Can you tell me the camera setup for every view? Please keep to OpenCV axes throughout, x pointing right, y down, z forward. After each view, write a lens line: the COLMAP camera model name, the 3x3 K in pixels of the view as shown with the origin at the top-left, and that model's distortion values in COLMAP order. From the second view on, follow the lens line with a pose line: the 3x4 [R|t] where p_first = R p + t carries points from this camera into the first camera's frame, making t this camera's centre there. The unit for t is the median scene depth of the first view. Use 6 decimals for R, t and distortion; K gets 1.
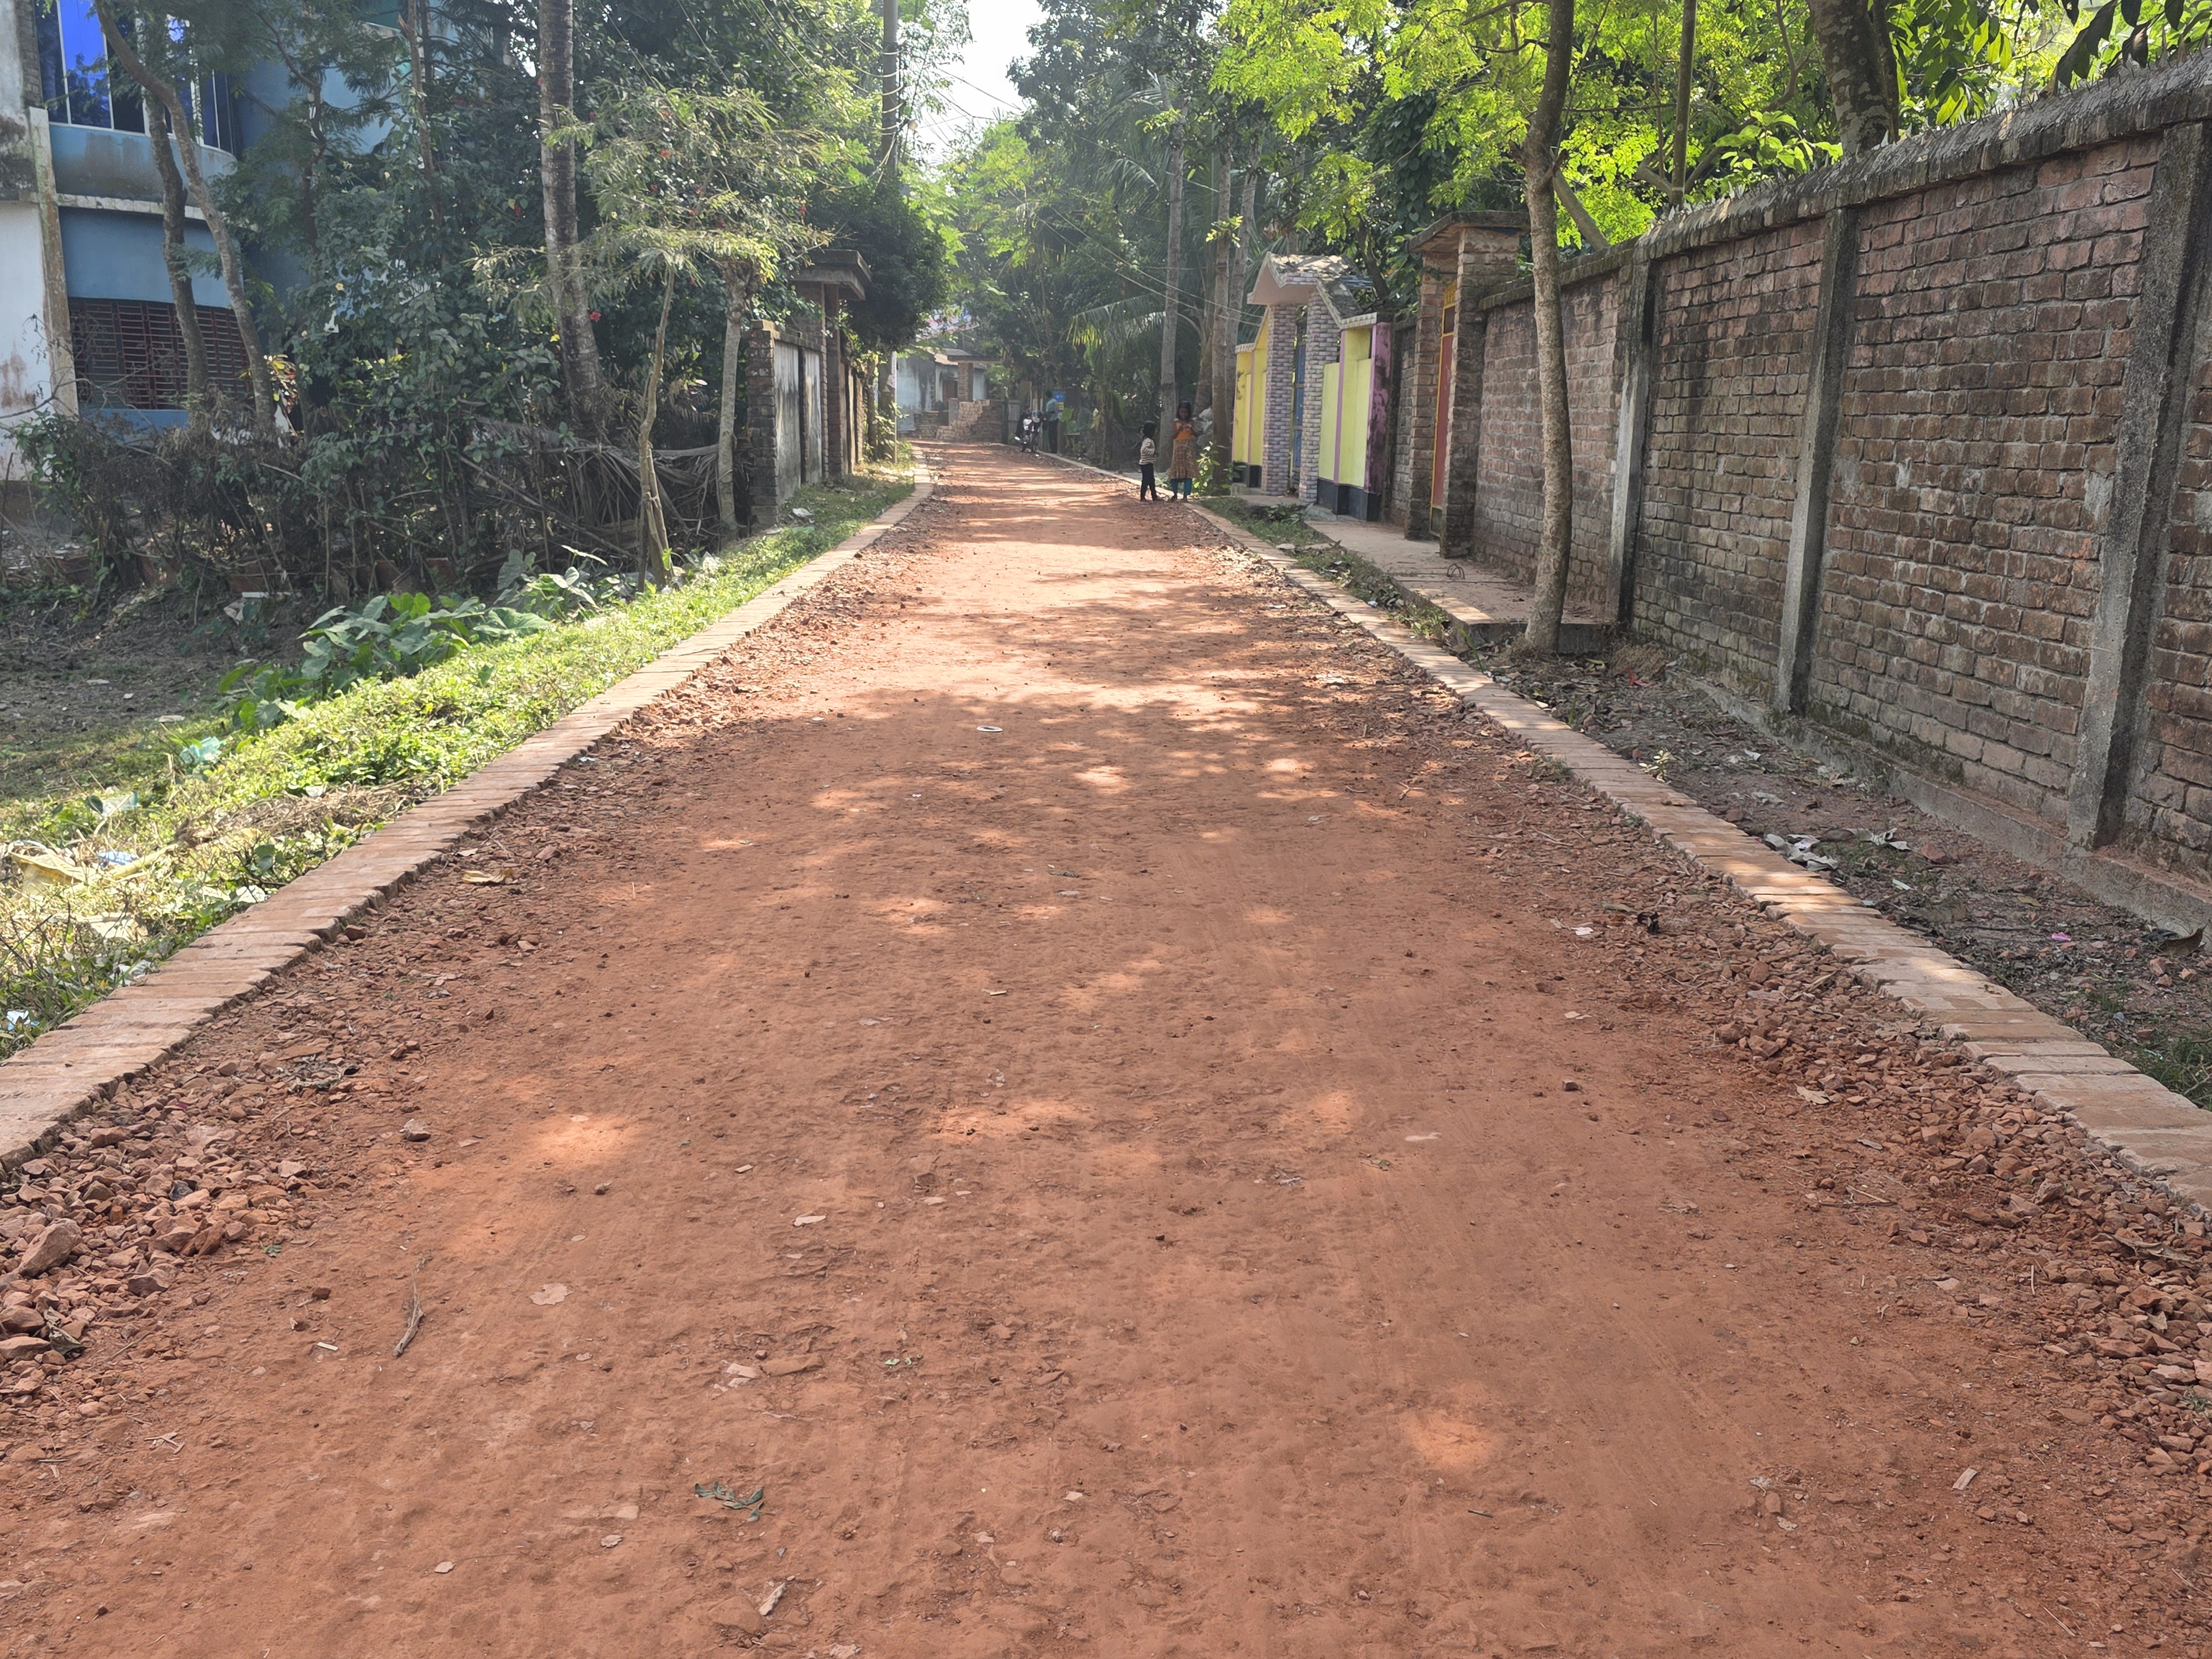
lens RADIAL K [[1861.7, 0, 1113.2], [0, 1861.7, 827.8], [0, 0, 1]] dist [0.033418, -0.008707]
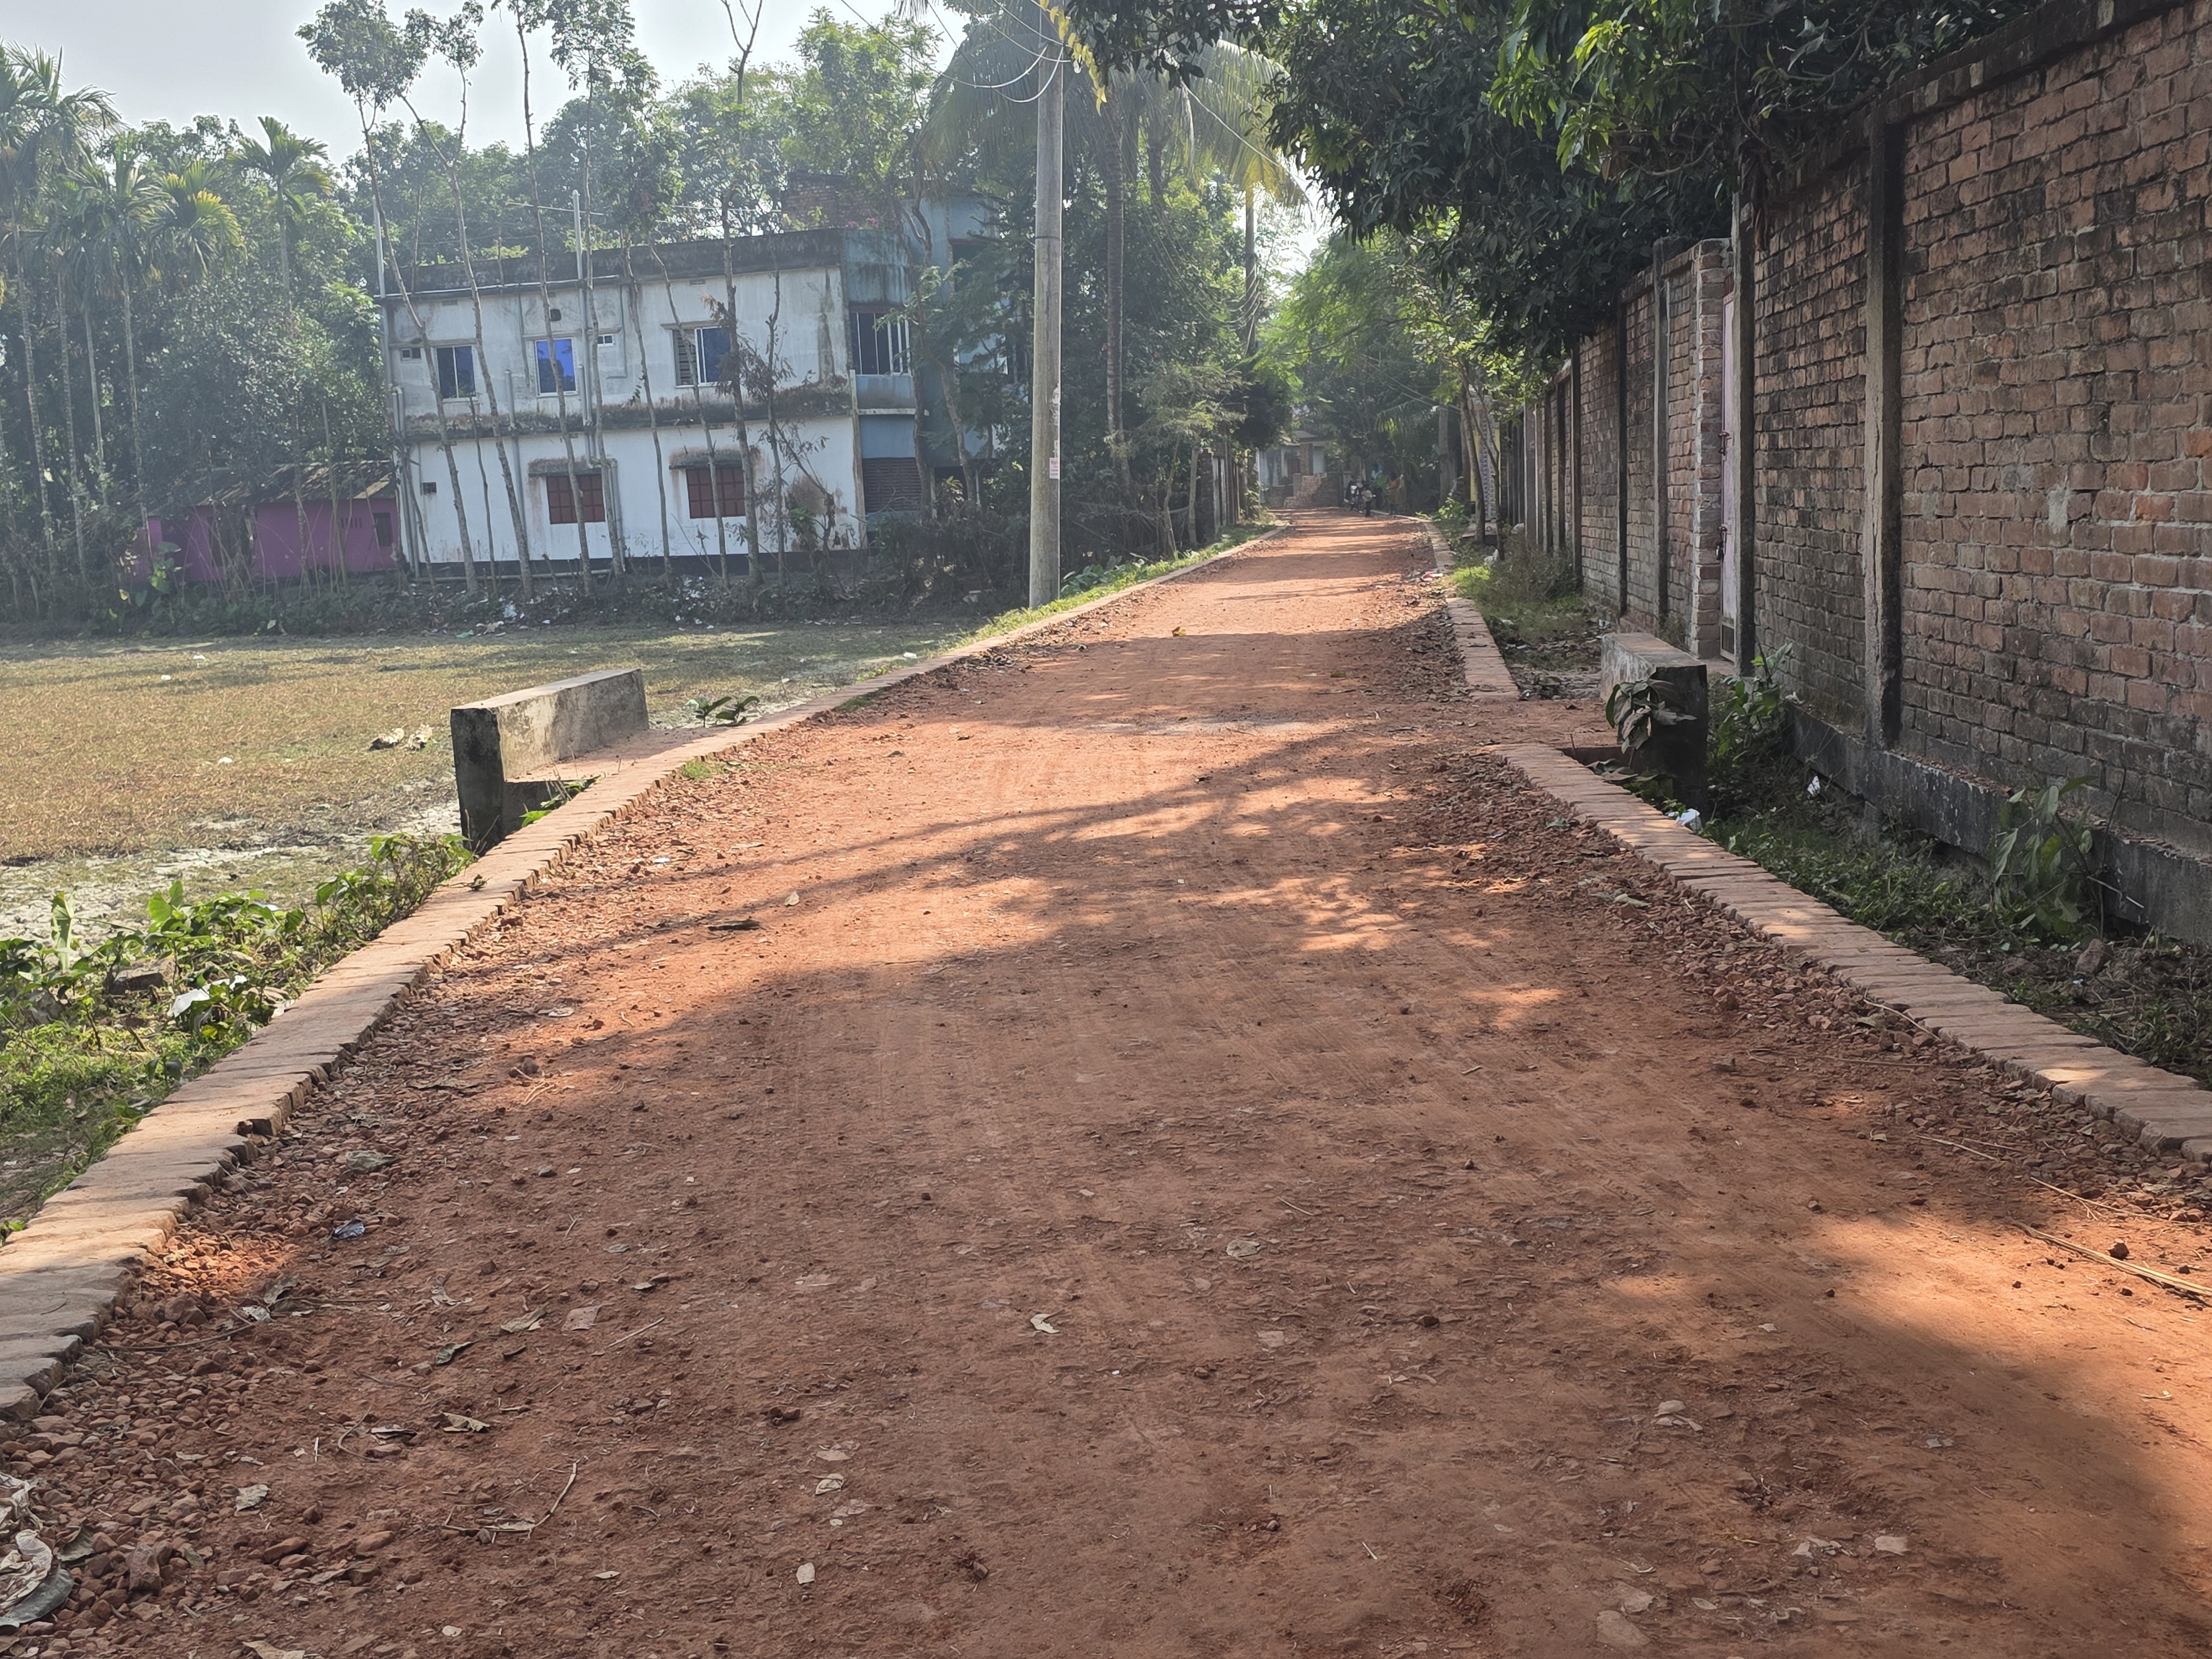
lens RADIAL K [[2188.5, 0, 1105.9], [0, 2188.5, 832.5], [0, 0, 1]] dist [0.003437, 0.000000]
pose [[0.983770, -0.035028, -0.175983, 0.081393], [0.024066, 0.997657, -0.064045, 0.214187], [0.177814, 0.058771, 0.982308, -0.959192]]
